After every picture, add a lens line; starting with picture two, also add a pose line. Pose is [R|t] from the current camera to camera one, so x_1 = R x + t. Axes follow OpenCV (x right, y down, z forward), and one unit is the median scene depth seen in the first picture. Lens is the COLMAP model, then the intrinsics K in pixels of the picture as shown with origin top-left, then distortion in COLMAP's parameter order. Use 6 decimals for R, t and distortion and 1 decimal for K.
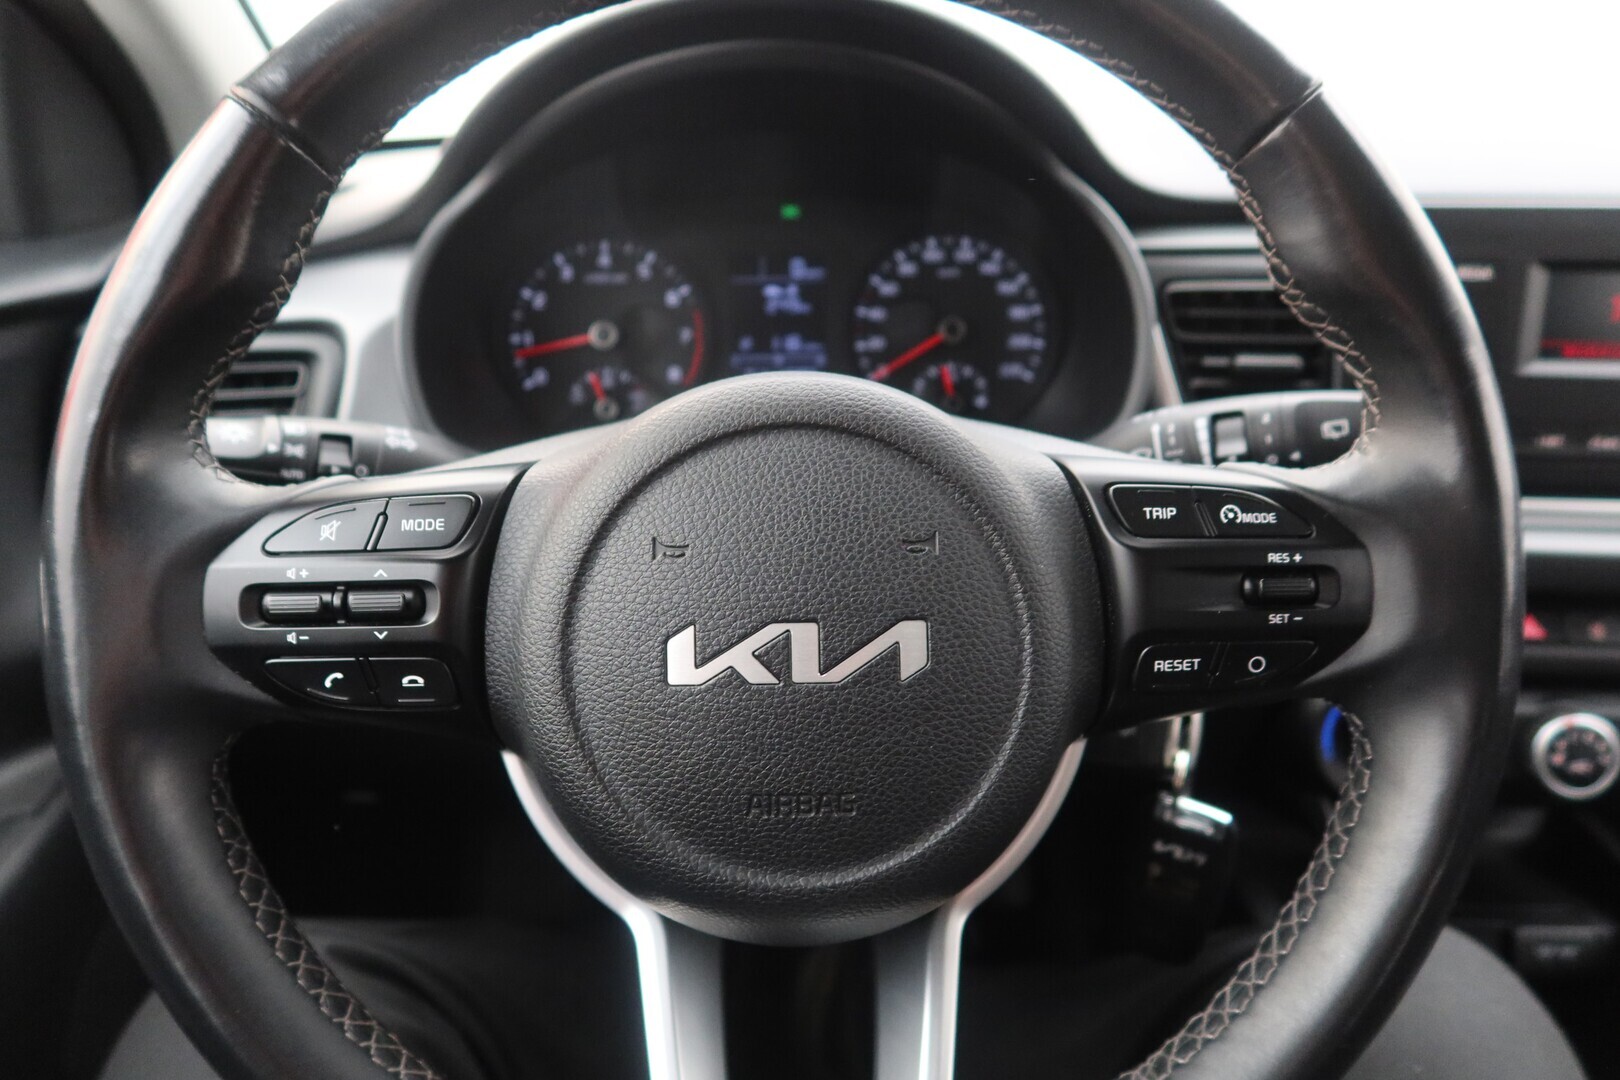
lens RADIAL K [[1132.4, 0, 810.0], [0, 1132.4, 540.0], [0, 0, 1]] dist [-0.010887, 0.009662]
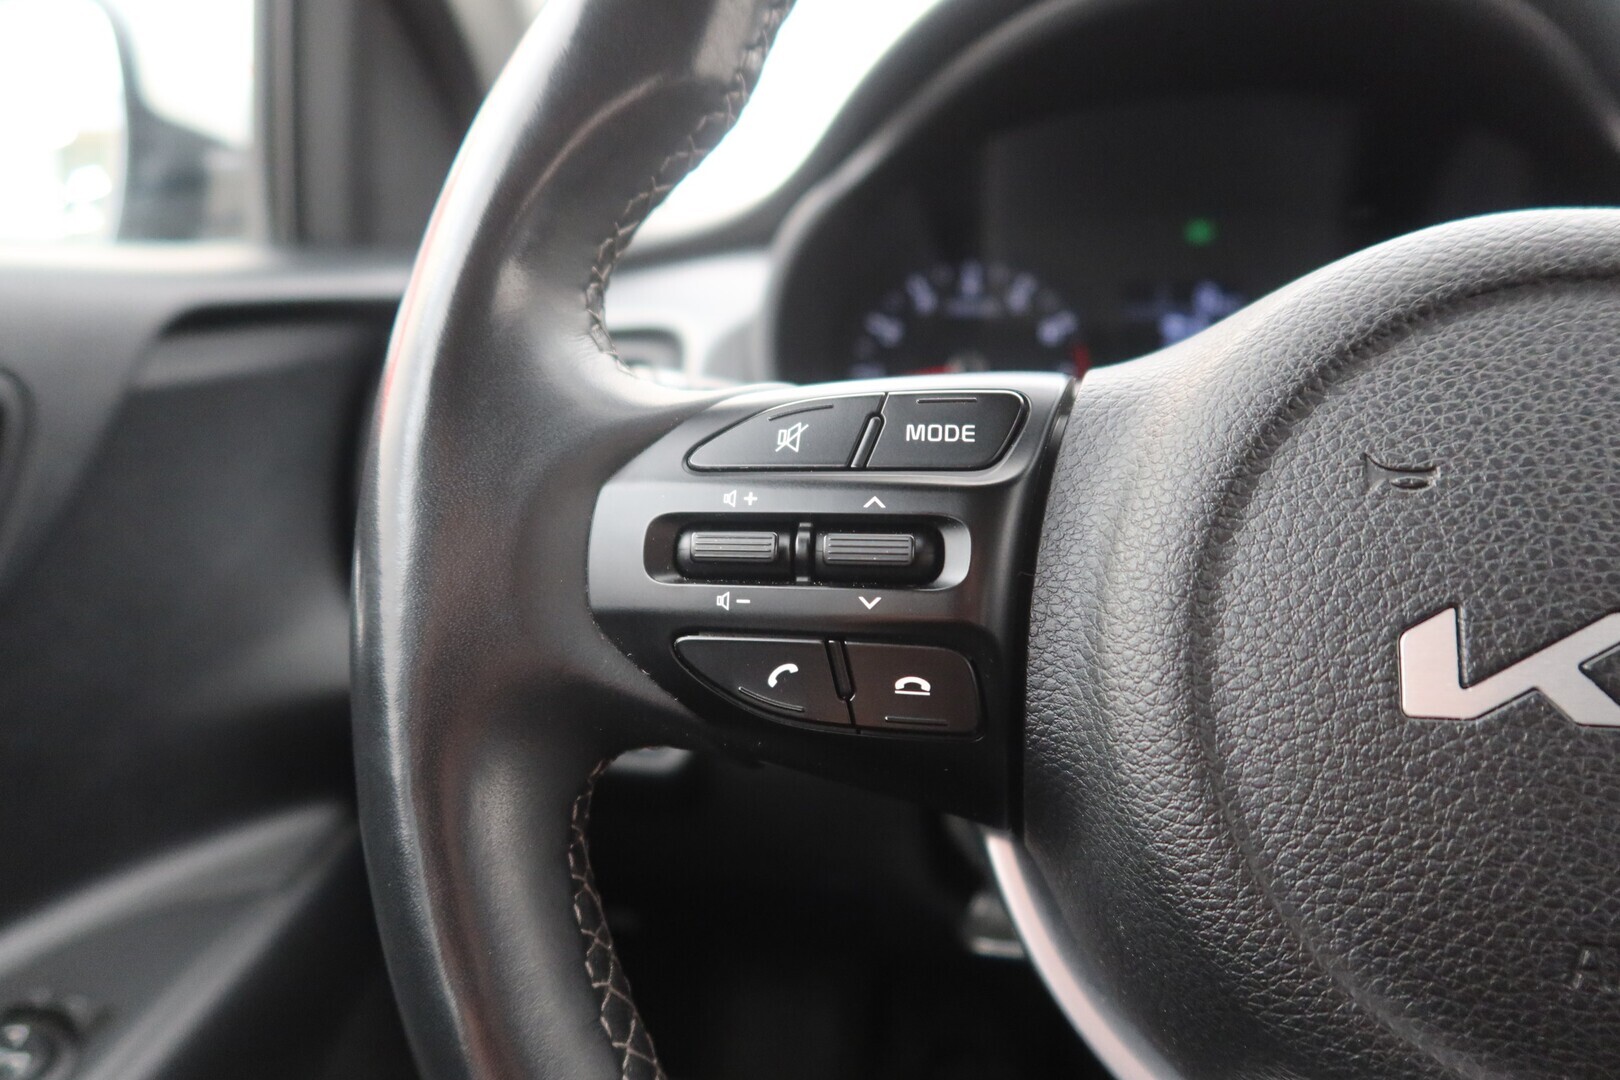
lens RADIAL K [[1132.4, 0, 810.0], [0, 1132.4, 540.0], [0, 0, 1]] dist [-0.010887, 0.009662]
pose [[0.982281, 0.044036, -0.182168, -0.304777], [-0.068966, 0.988731, -0.132873, 0.134309], [0.174264, 0.143082, 0.974248, 0.406555]]
